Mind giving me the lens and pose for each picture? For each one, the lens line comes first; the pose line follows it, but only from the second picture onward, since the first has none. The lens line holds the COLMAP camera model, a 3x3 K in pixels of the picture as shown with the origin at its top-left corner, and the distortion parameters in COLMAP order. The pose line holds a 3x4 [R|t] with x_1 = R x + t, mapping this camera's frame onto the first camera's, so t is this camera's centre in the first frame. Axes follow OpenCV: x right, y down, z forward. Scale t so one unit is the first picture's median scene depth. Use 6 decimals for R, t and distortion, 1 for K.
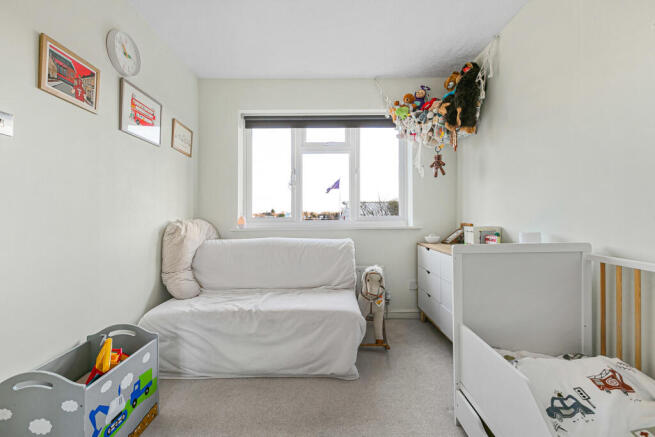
lens RADIAL K [[298.3, 0, 331.5], [0, 298.3, 219.1], [0, 0, 1]] dist [0.016331, -0.000817]
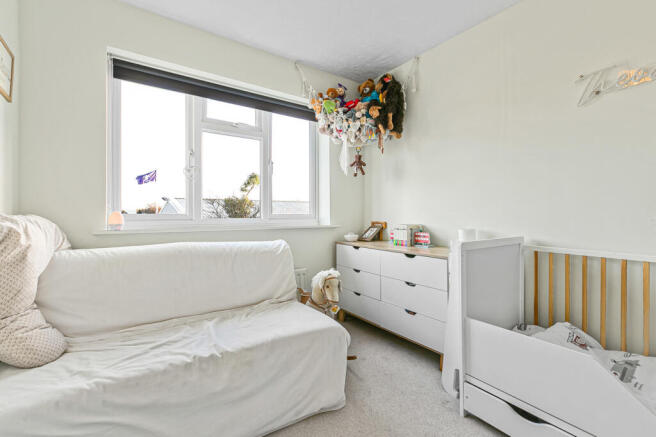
lens RADIAL K [[298.7, 0, 328.1], [0, 298.7, 213.9], [0, 0, 1]] dist [0.016331, -0.000817]
pose [[0.826056, 0.013319, 0.563431, -0.320443], [-0.004738, 0.999850, -0.016689, 0.004918], [-0.563568, 0.011117, 0.825995, 0.229710]]
